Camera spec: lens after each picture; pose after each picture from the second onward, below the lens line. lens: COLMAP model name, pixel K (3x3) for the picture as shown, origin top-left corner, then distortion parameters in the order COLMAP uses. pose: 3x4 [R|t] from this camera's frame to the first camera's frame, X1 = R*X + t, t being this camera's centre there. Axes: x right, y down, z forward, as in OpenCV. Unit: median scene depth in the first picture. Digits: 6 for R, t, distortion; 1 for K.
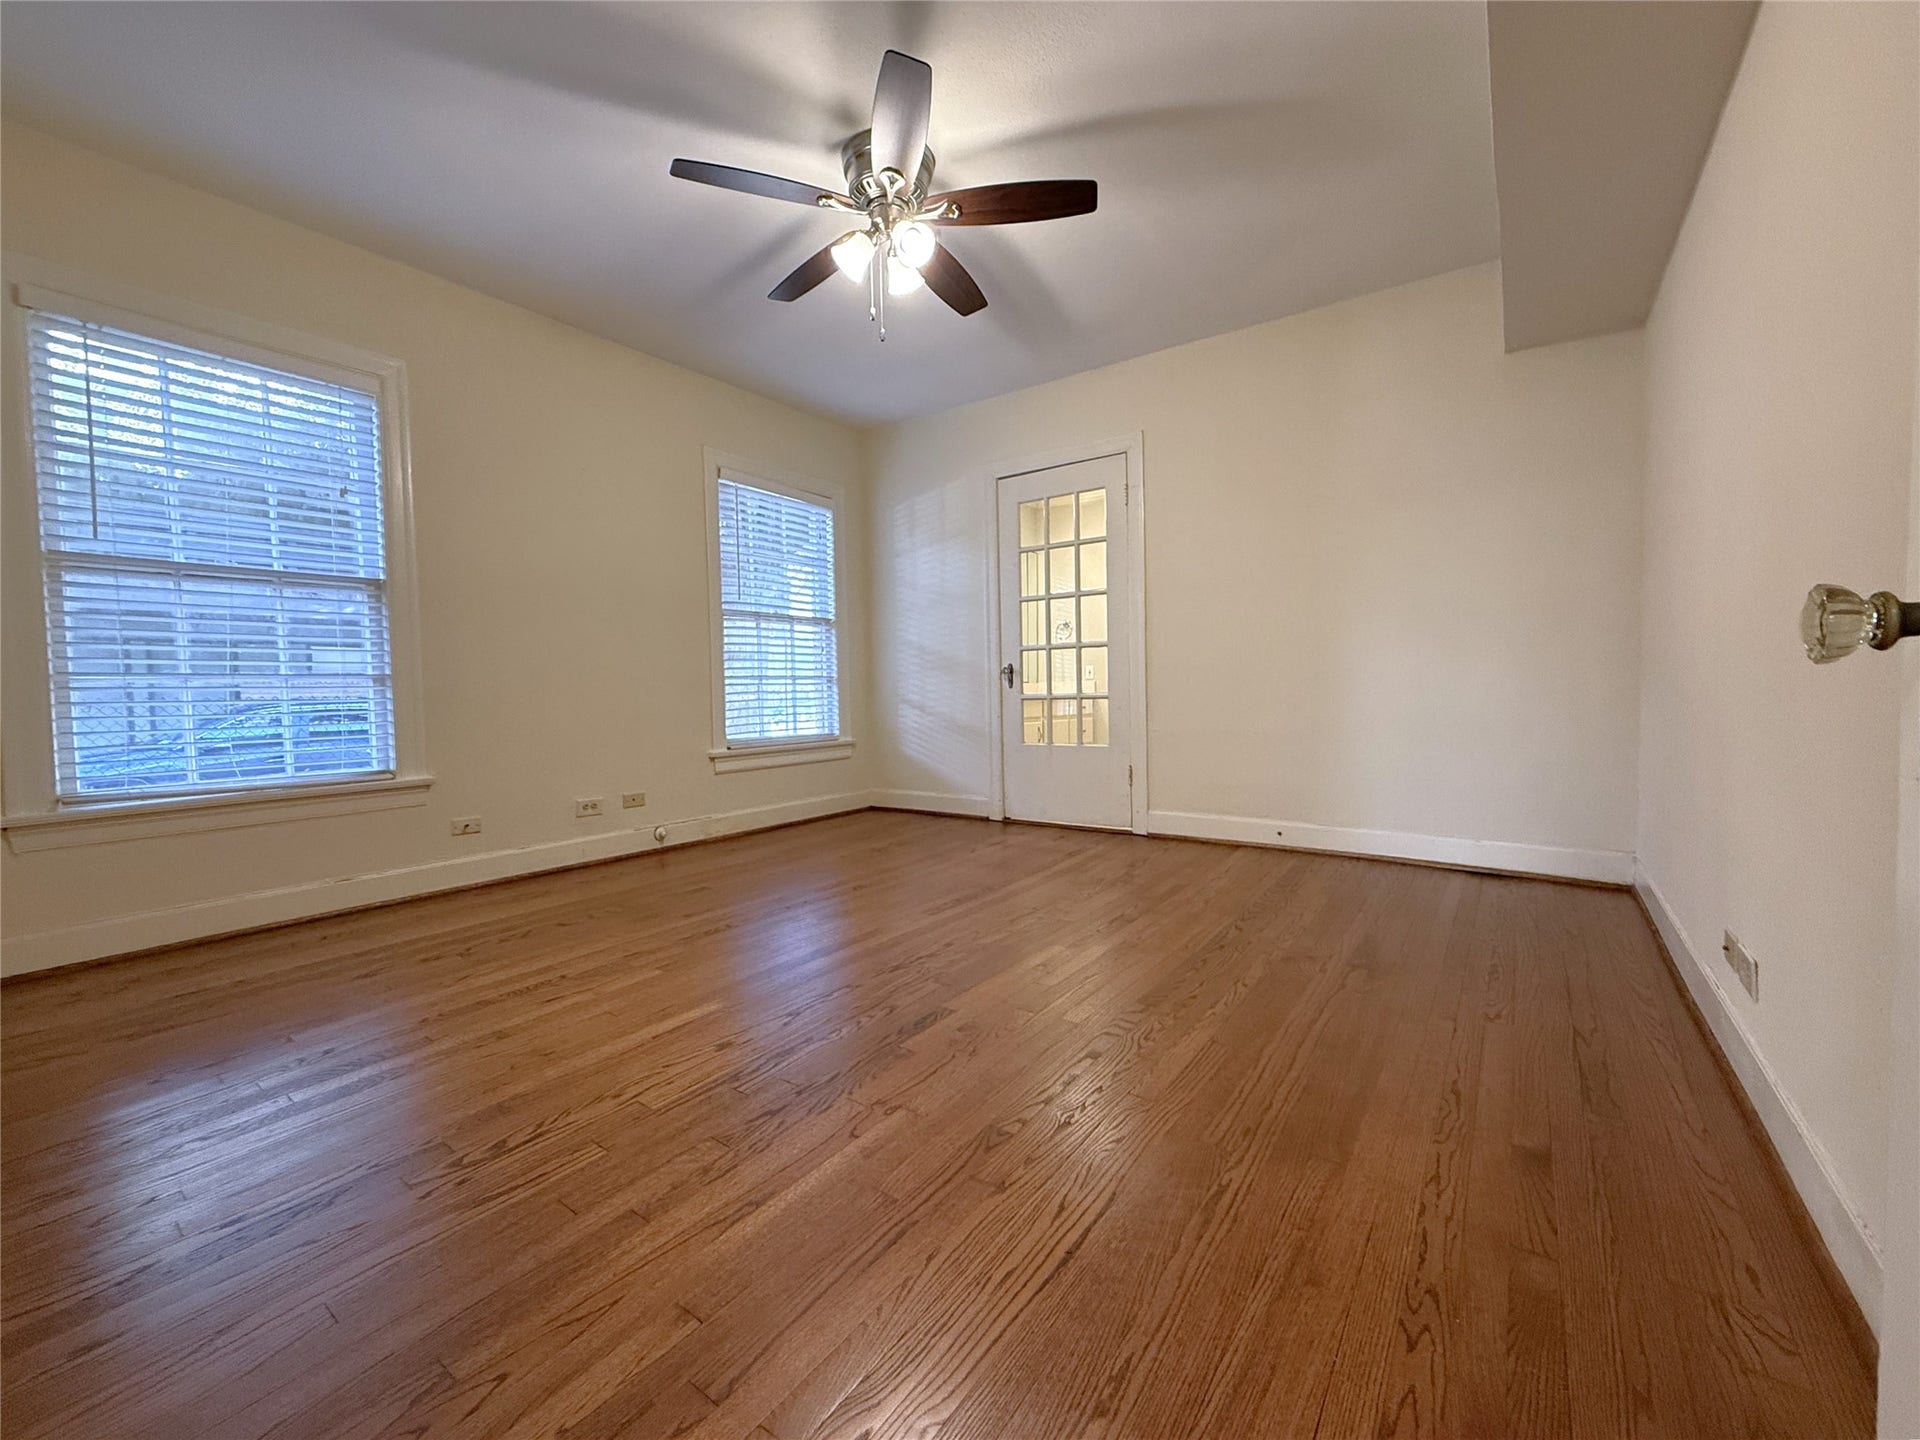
lens RADIAL K [[774.3, 0, 955.1], [0, 774.3, 717.8], [0, 0, 1]] dist [0.003617, 0.000087]
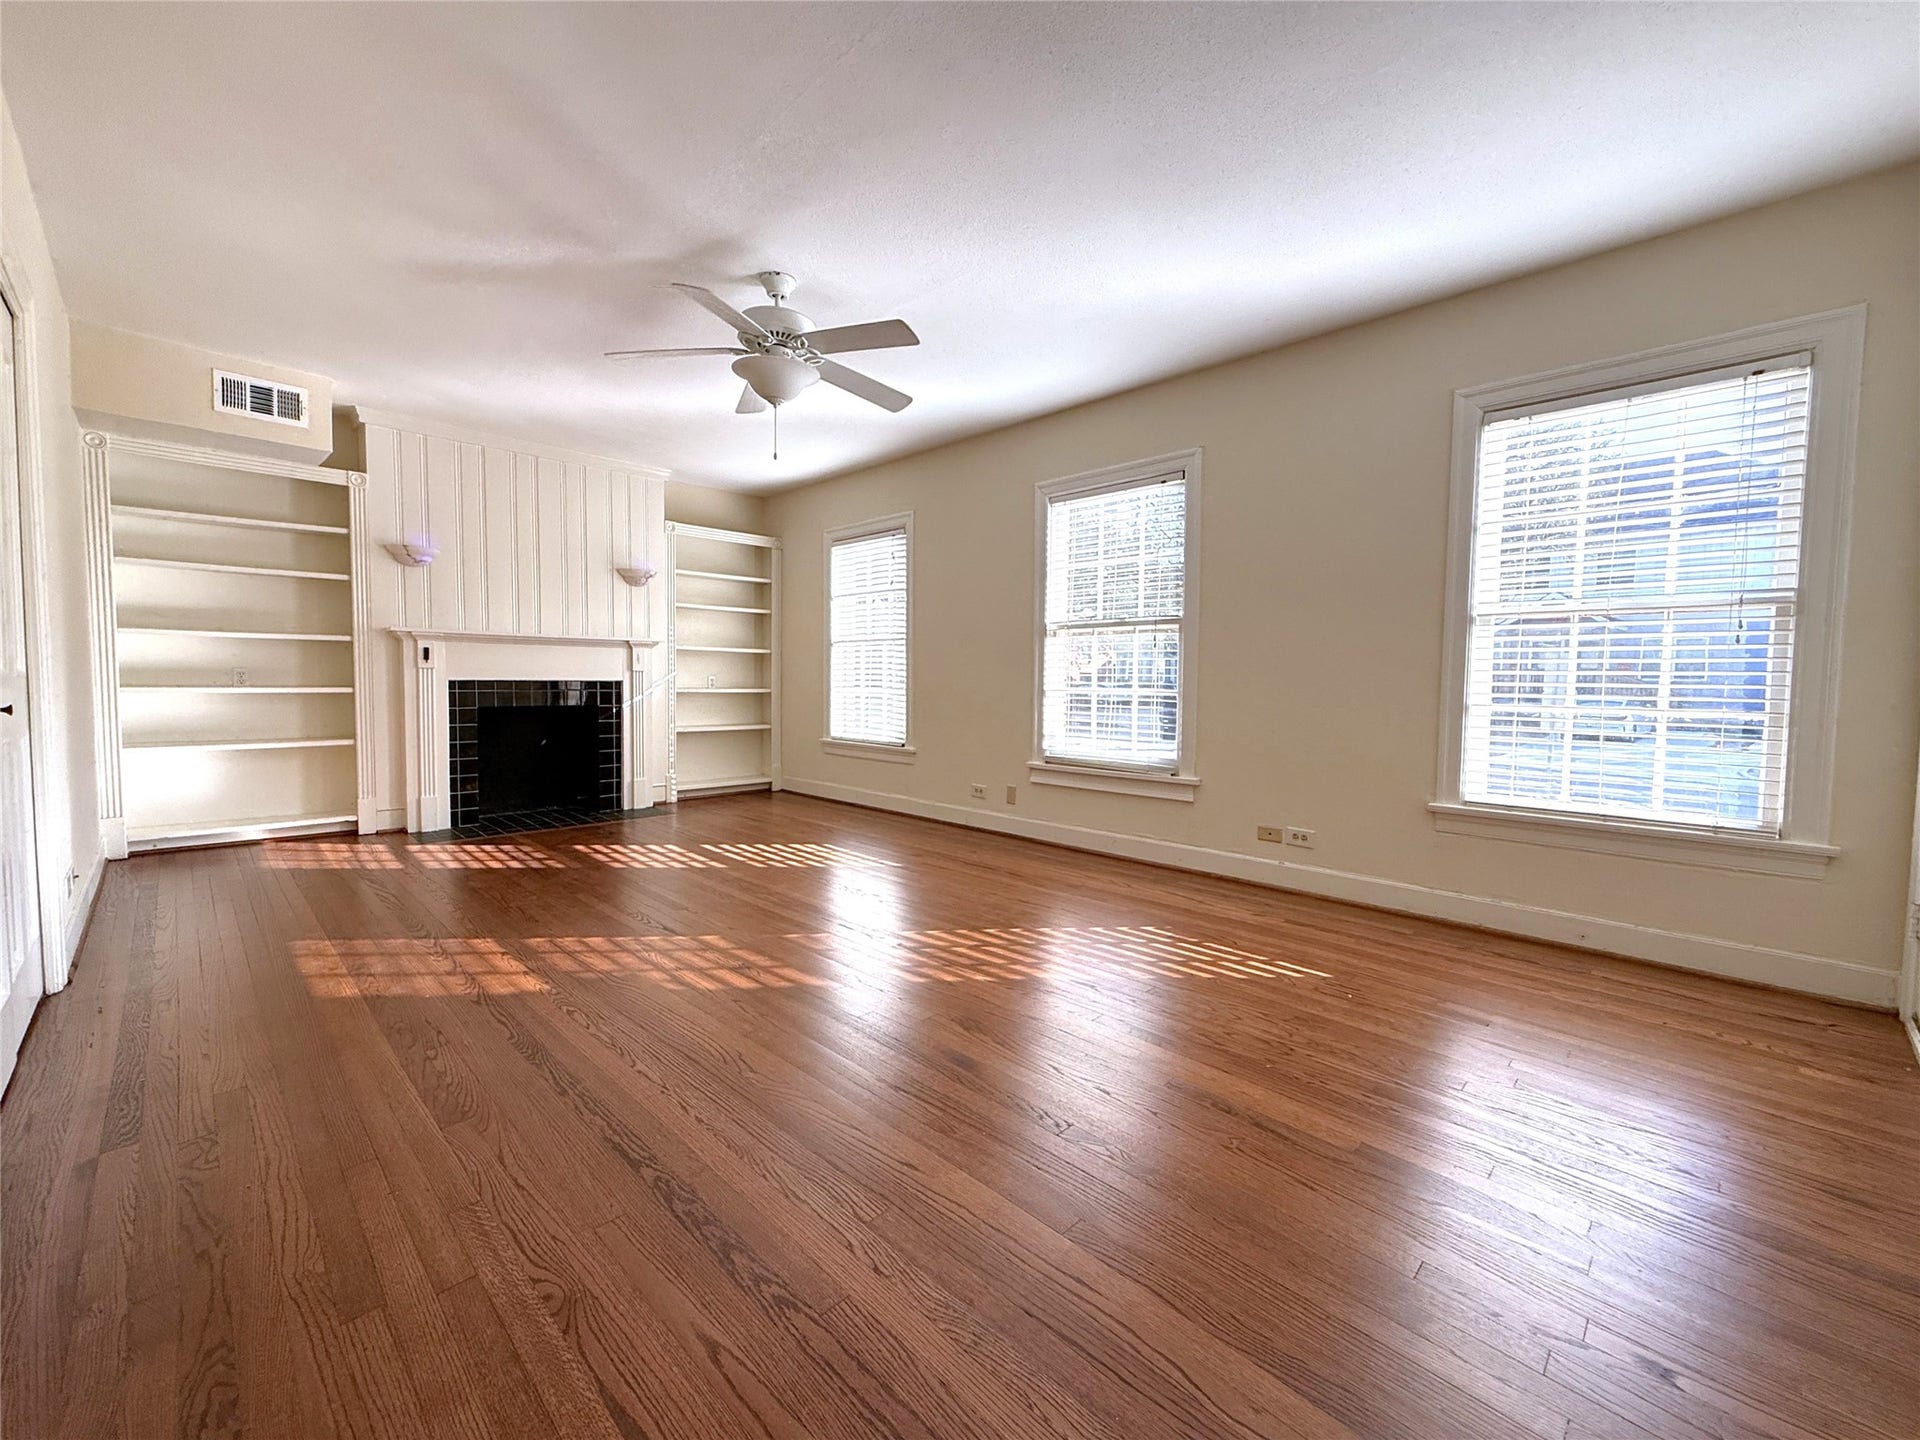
lens RADIAL K [[774.3, 0, 955.1], [0, 774.3, 717.8], [0, 0, 1]] dist [0.003617, 0.000087]
pose [[-0.139633, 0.040673, -0.989368, 0.496640], [-0.072408, 0.996062, 0.051167, -0.041468], [0.987552, 0.078783, -0.136138, 0.667721]]
